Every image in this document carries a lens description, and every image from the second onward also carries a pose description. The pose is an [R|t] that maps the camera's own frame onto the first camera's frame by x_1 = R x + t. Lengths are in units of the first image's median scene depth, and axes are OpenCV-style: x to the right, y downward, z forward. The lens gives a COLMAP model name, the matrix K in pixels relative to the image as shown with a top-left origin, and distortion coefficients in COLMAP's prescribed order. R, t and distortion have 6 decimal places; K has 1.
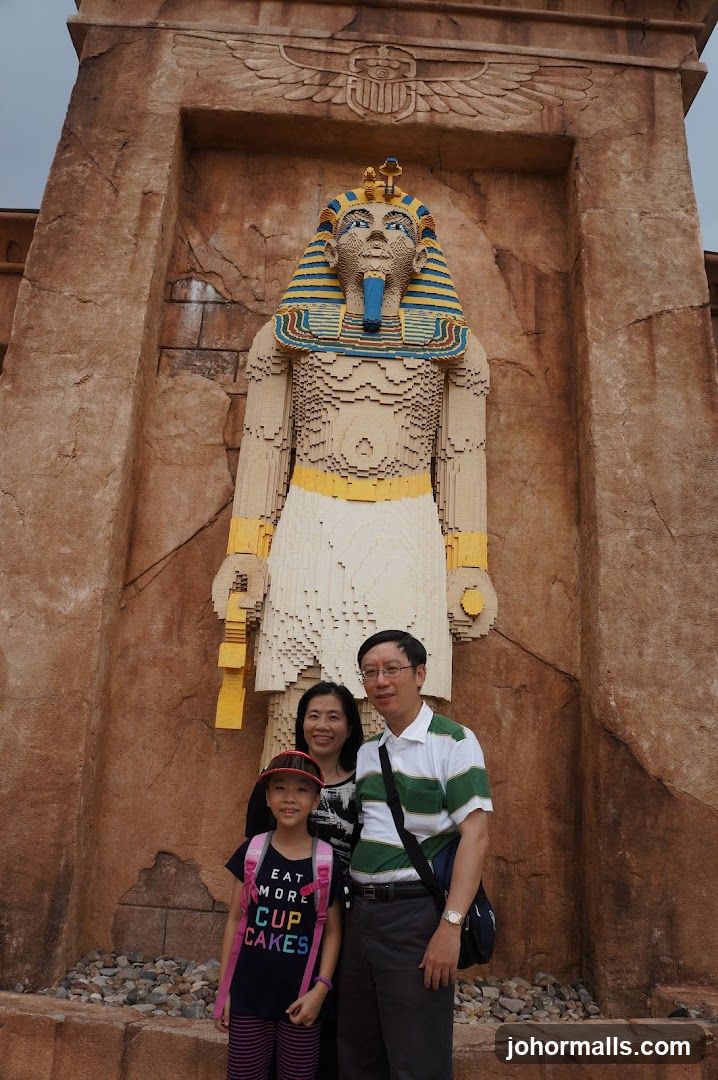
lens RADIAL K [[858.6, 0, 364.0], [0, 858.6, 551.7], [0, 0, 1]] dist [-0.176600, 0.134427]
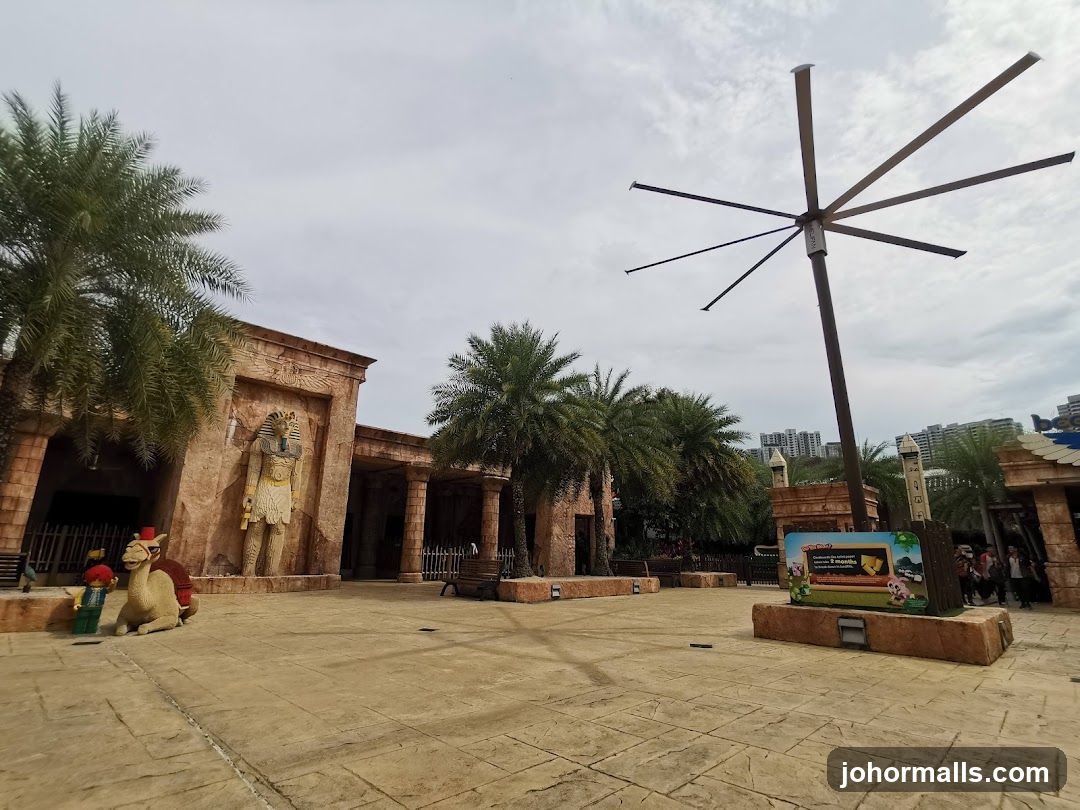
lens RADIAL K [[515.5, 0, 542.6], [0, 515.5, 403.5], [0, 0, 1]] dist [-0.004206, -0.009839]
pose [[0.737841, 0.146747, 0.658830, -0.847269], [-0.180120, 0.983492, -0.017341, -0.704868], [-0.650498, -0.105874, 0.752092, -2.121101]]
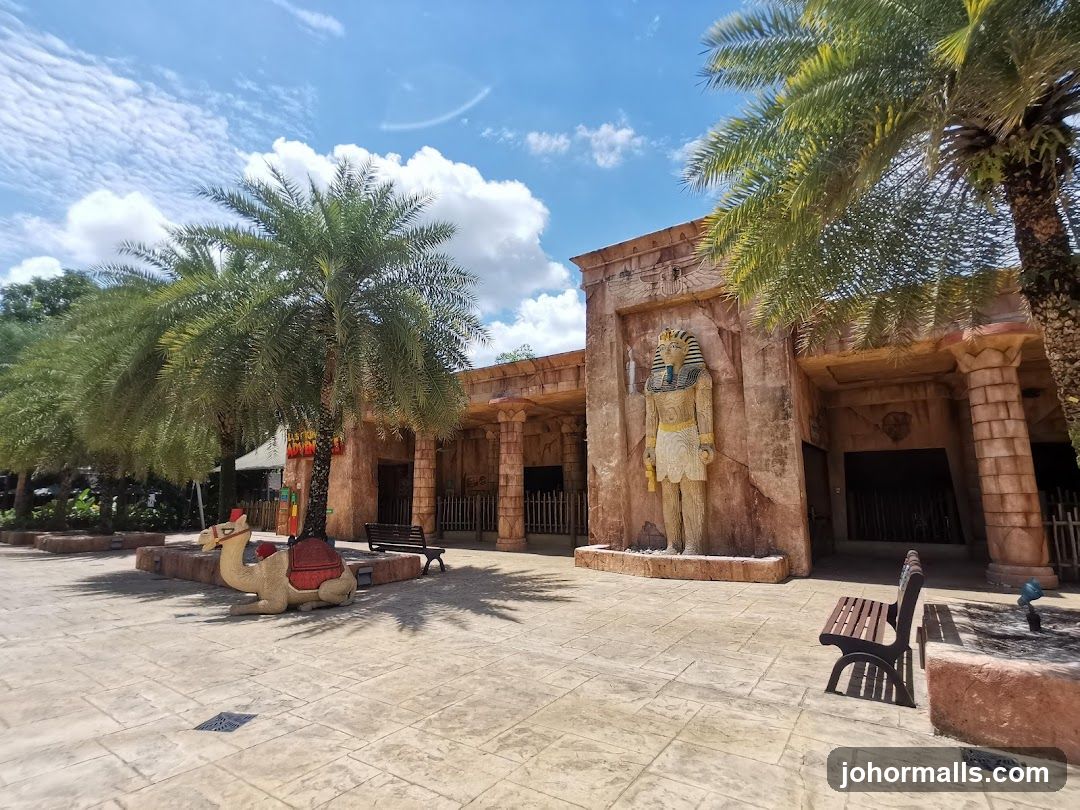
lens RADIAL K [[517.0, 0, 541.6], [0, 517.0, 409.3], [0, 0, 1]] dist [-0.012757, 0.000234]
pose [[0.791551, -0.156407, -0.590748, 0.811791], [0.230817, 0.971605, 0.052031, -0.365296], [0.565836, -0.177540, 0.805177, -1.055943]]
